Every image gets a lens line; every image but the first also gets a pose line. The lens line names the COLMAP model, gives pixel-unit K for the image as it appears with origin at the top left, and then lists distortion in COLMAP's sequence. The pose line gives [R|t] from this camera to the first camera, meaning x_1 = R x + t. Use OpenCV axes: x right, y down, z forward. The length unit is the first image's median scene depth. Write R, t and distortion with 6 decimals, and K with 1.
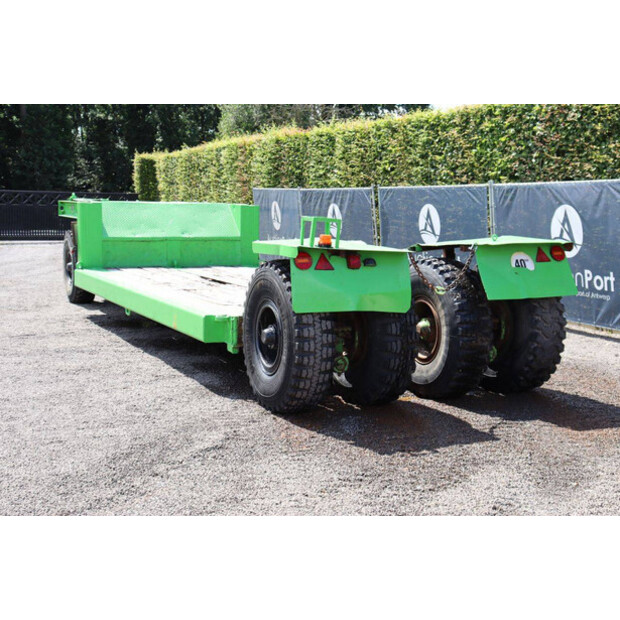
lens RADIAL K [[898.5, 0, 310.0], [0, 898.5, 310.0], [0, 0, 1]] dist [0.088502, 0.055592]
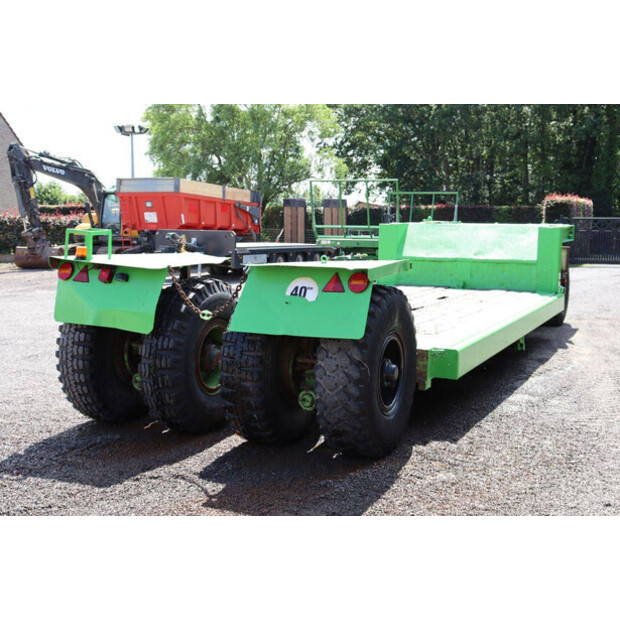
lens RADIAL K [[797.5, 0, 310.0], [0, 797.5, 310.0], [0, 0, 1]] dist [0.016470, 0.034818]
pose [[0.653671, 0.080331, -0.752503, 0.499677], [-0.095352, 0.995168, 0.023407, -0.034187], [0.750747, 0.056453, 0.658173, 0.353731]]
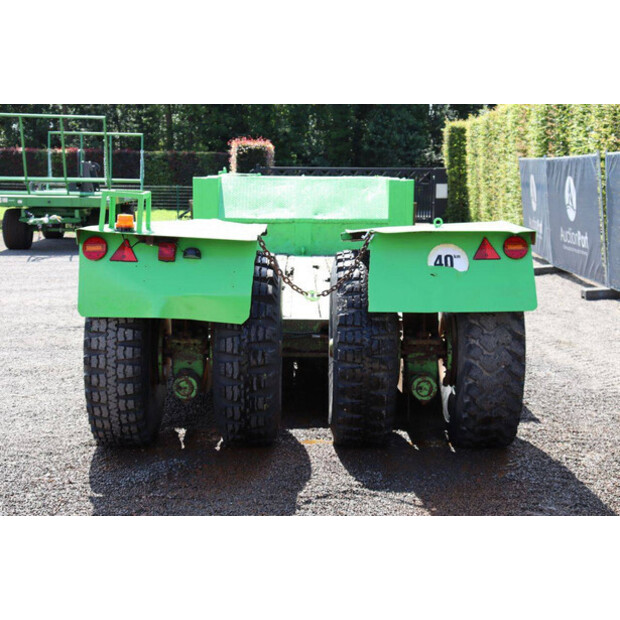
lens RADIAL K [[1032.2, 0, 310.0], [0, 1032.2, 310.0], [0, 0, 1]] dist [0.187194, 0.008702]
pose [[0.914141, 0.047300, -0.402627, 0.296967], [-0.044975, 0.998872, 0.015233, -0.014106], [0.402894, 0.004183, 0.915237, 0.156688]]
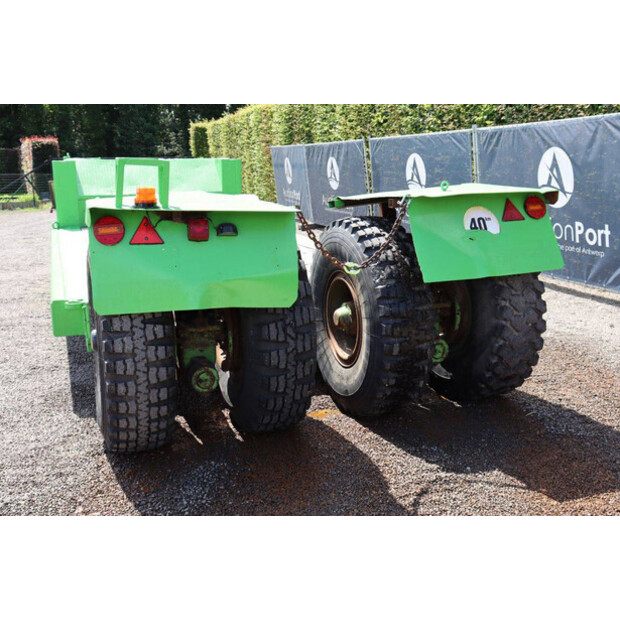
lens RADIAL K [[681.7, 0, 310.0], [0, 681.7, 310.0], [0, 0, 1]] dist [-0.020637, 0.026236]
pose [[0.996966, -0.009739, -0.077227, 0.095438], [0.016847, 0.995623, 0.091930, -0.023701], [0.075994, -0.092952, 0.992766, 0.314216]]
